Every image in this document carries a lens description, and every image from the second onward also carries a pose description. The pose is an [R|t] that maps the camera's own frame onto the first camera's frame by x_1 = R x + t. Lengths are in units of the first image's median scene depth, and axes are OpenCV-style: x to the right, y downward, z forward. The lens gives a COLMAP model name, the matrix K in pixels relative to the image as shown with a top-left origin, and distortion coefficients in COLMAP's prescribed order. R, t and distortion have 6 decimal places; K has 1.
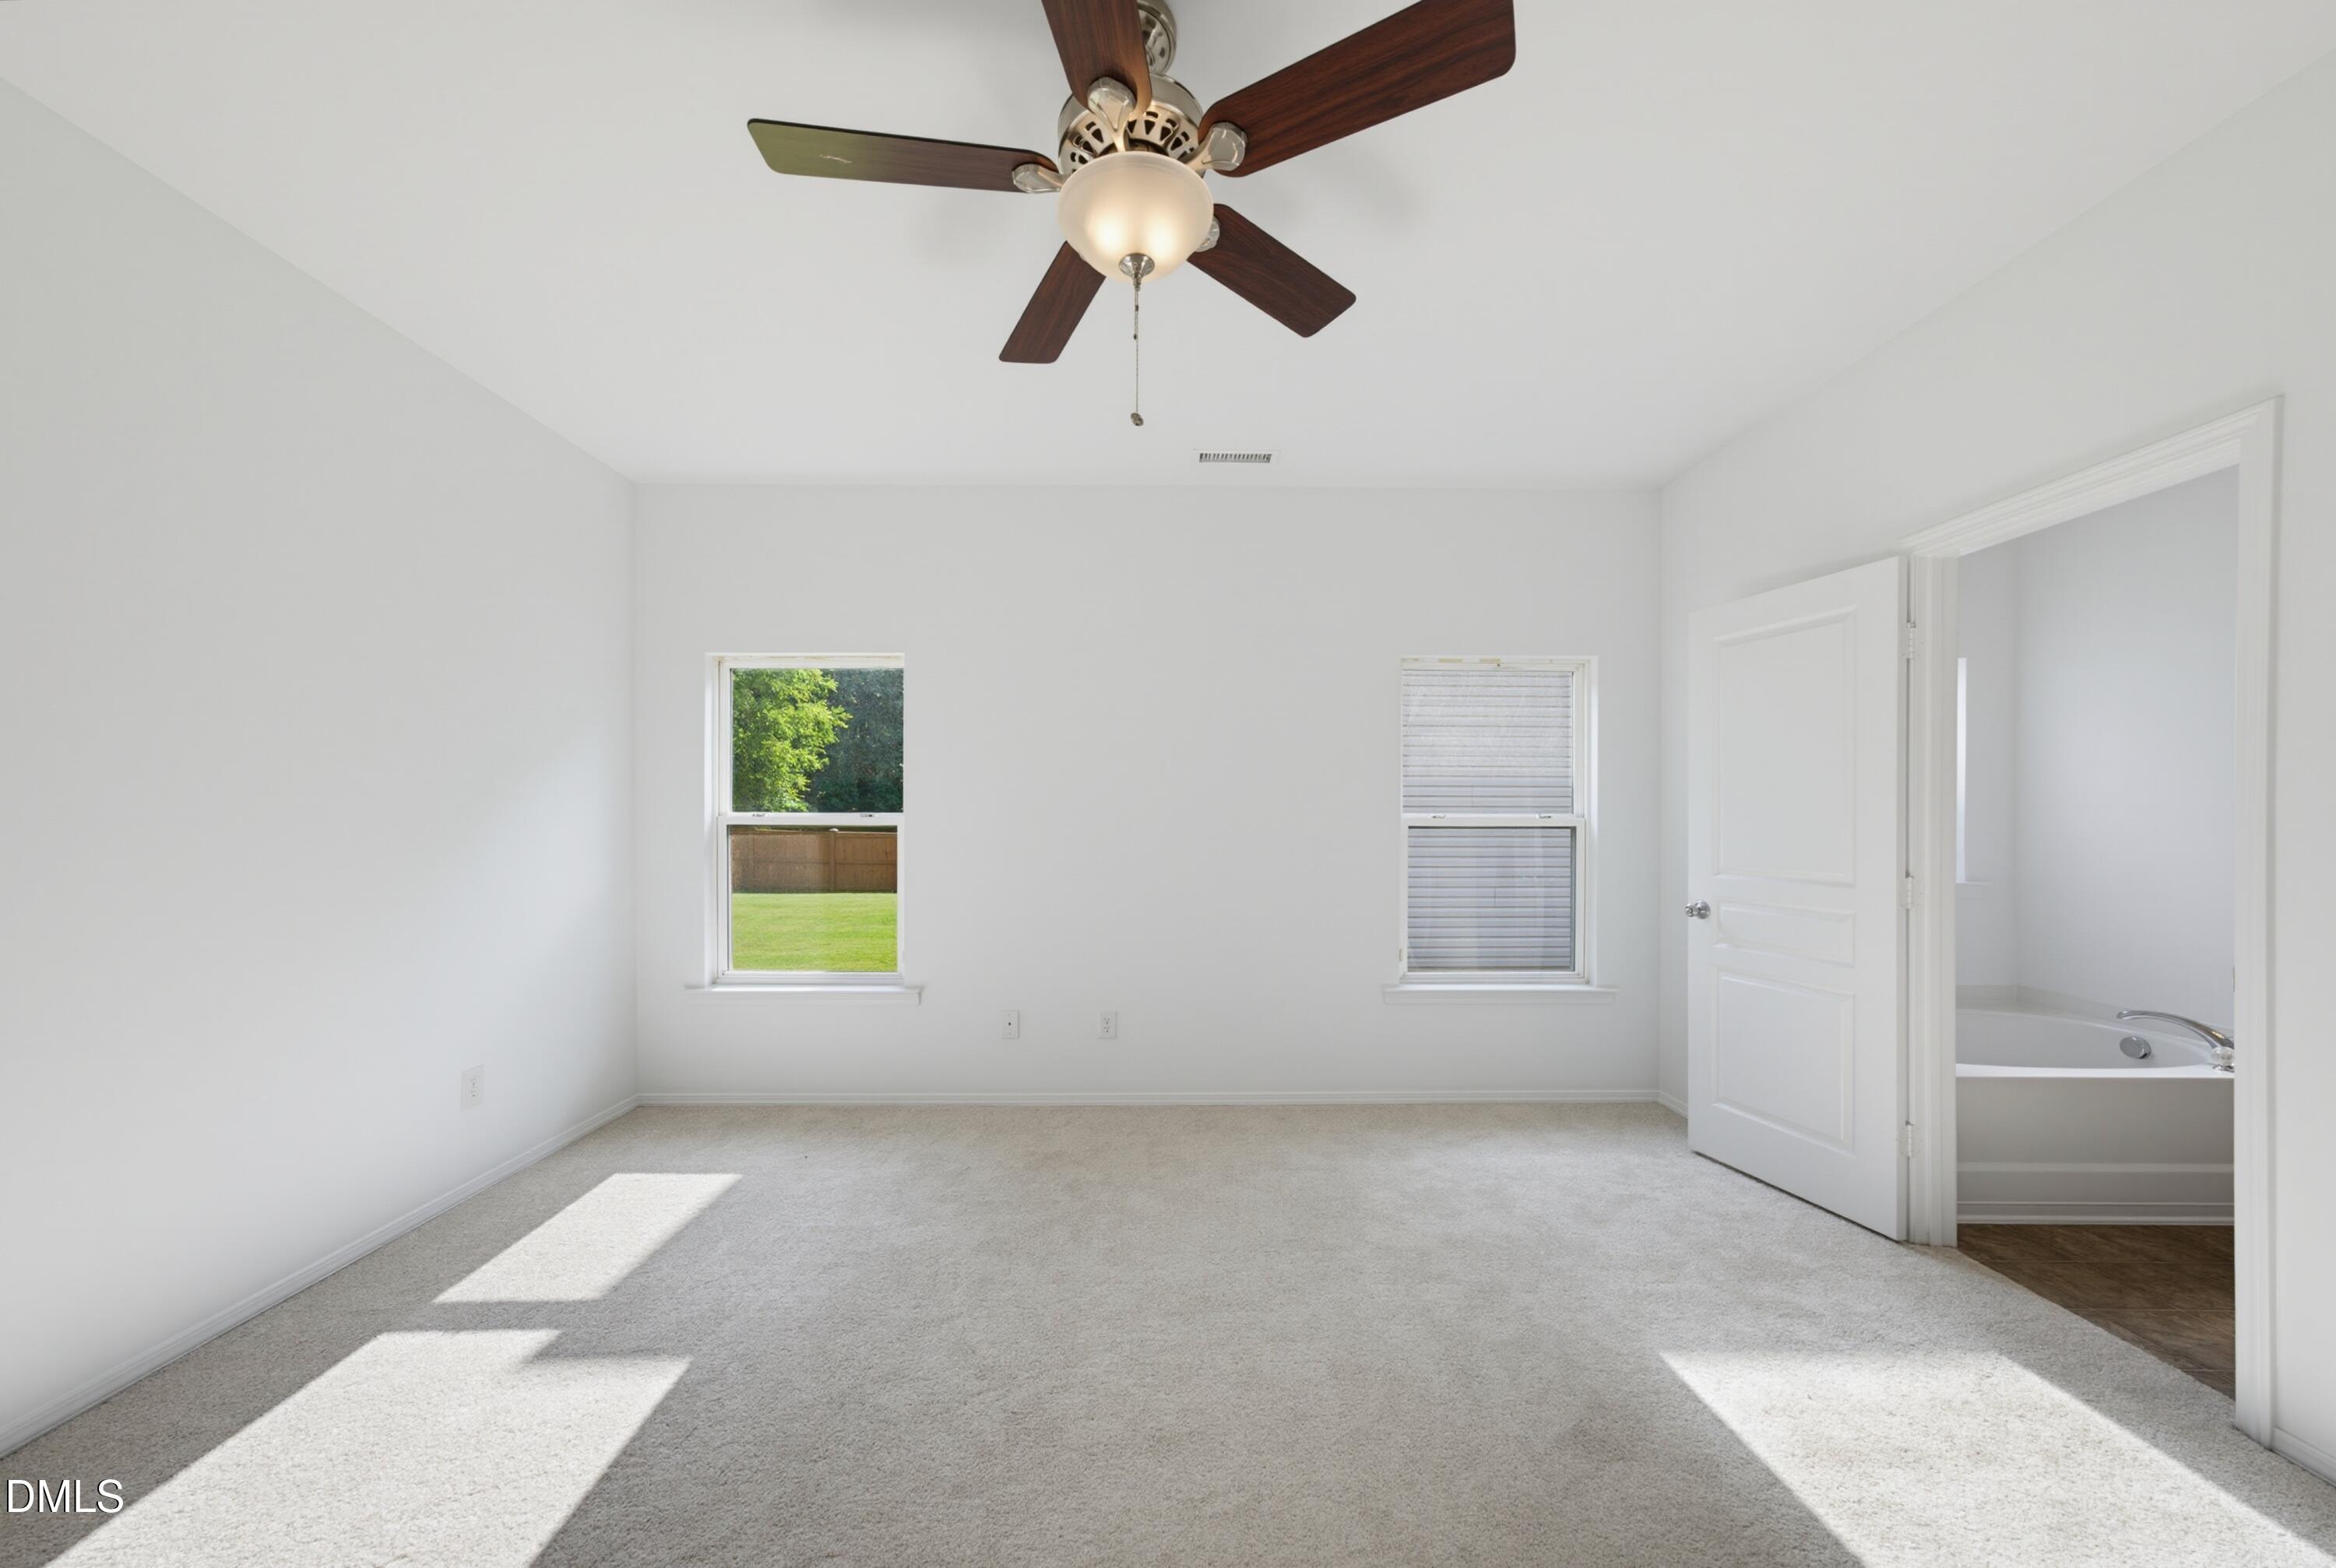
lens RADIAL K [[810.1, 0, 1156.8], [0, 810.1, 820.3], [0, 0, 1]] dist [-0.008450, 0.005560]
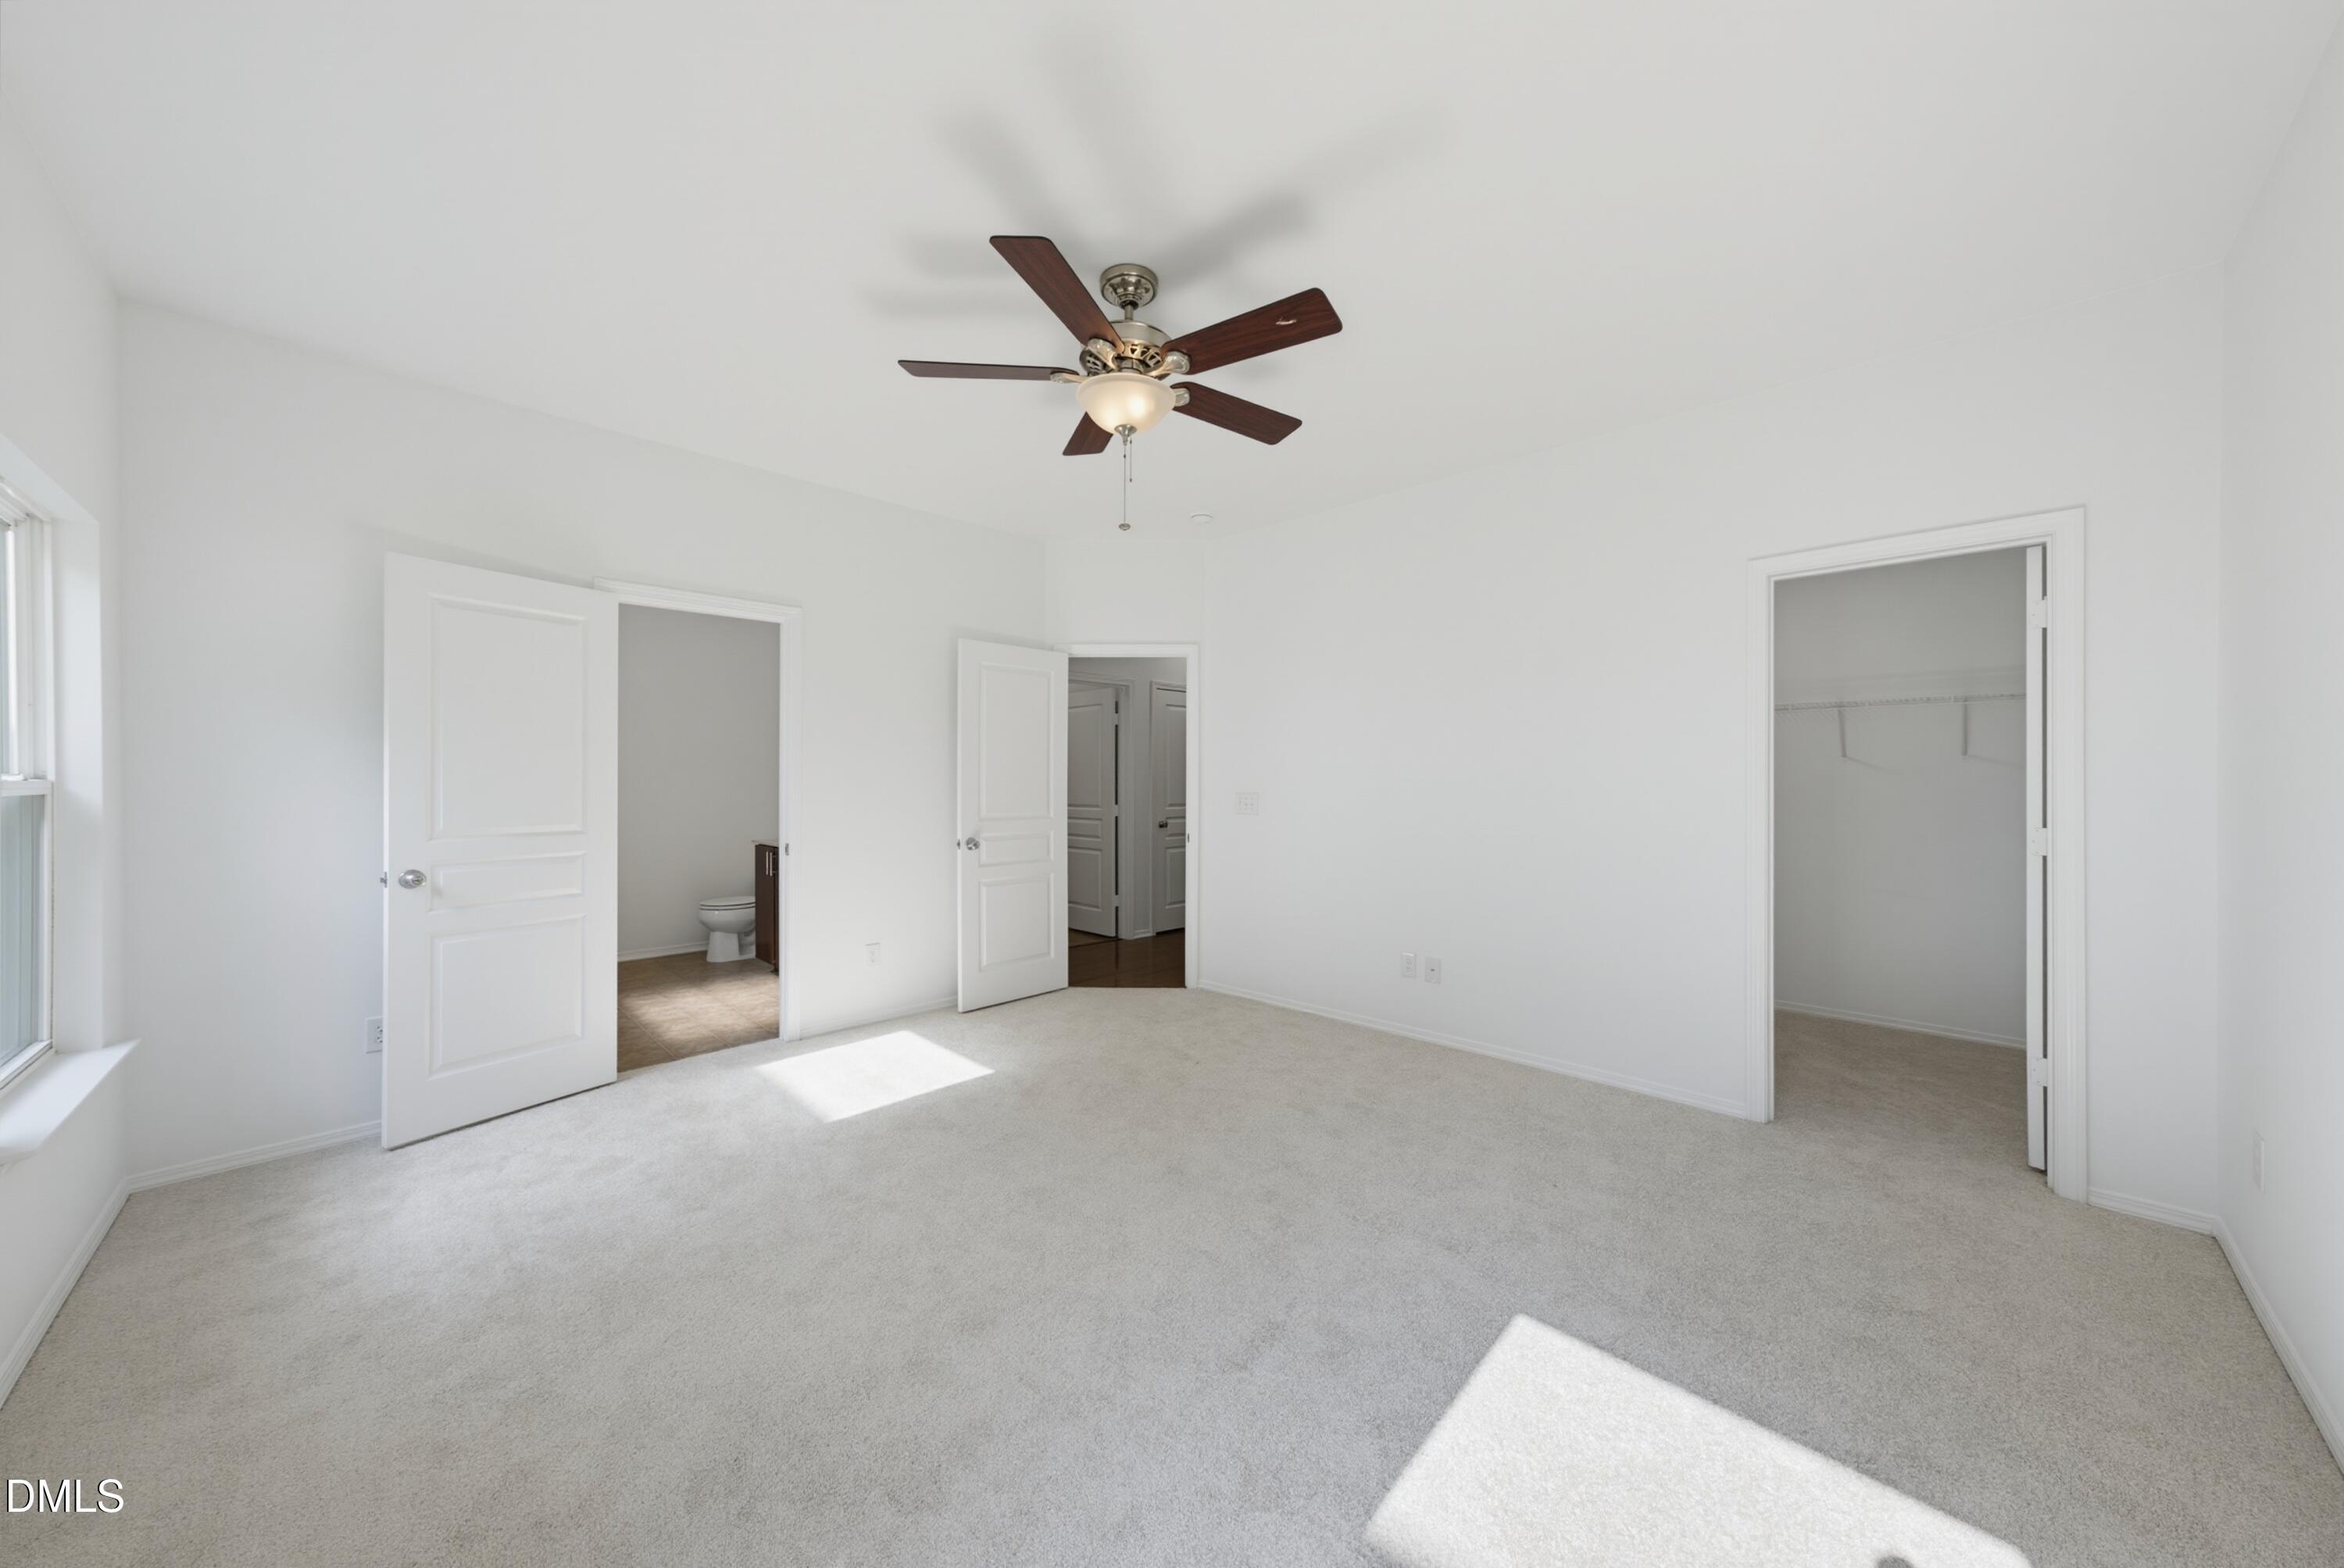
lens RADIAL K [[812.9, 0, 1168.8], [0, 812.9, 778.5], [0, 0, 1]] dist [-0.008450, 0.005560]
pose [[-0.690041, -0.009203, 0.723712, -0.513919], [-0.004024, 0.999952, 0.008880, -0.015389], [-0.723759, 0.003215, -0.690045, 0.861317]]
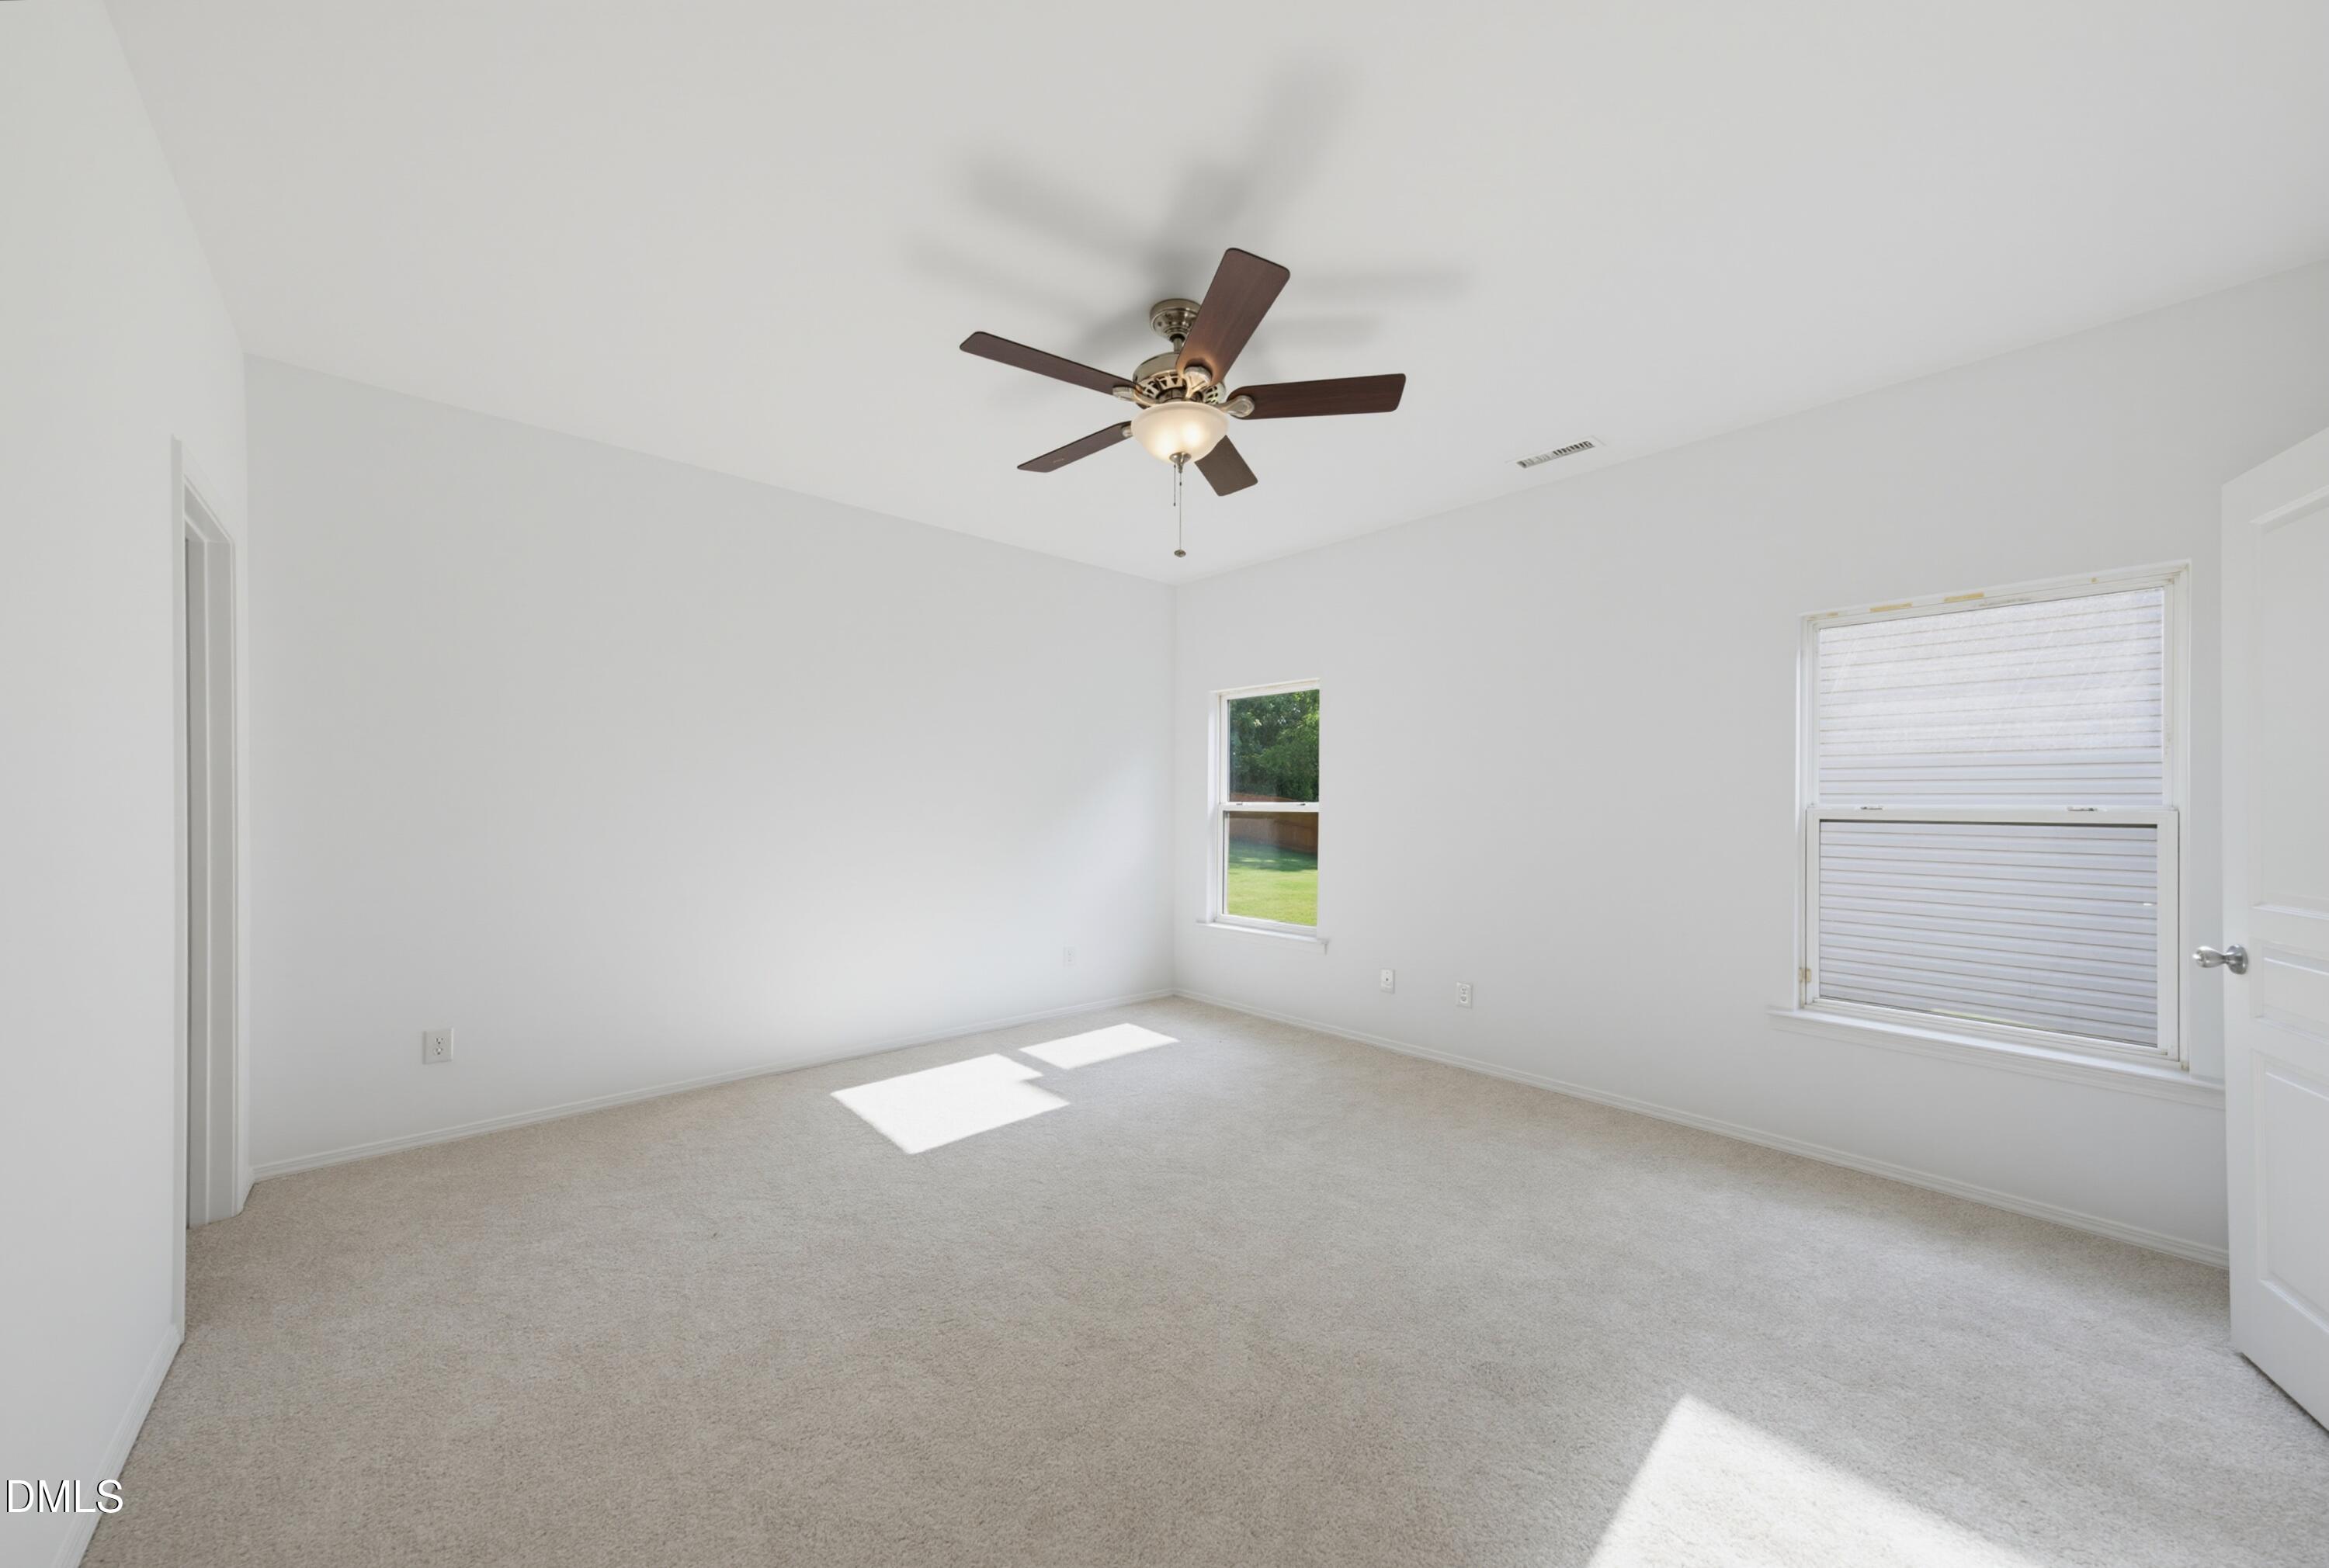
lens RADIAL K [[807.7, 0, 1159.3], [0, 807.7, 796.8], [0, 0, 1]] dist [-0.008450, 0.005560]
pose [[0.663103, -0.003706, -0.748519, 0.492667], [-0.010127, 0.999852, -0.013922, 0.002477], [0.748460, 0.016812, 0.662967, -0.033609]]
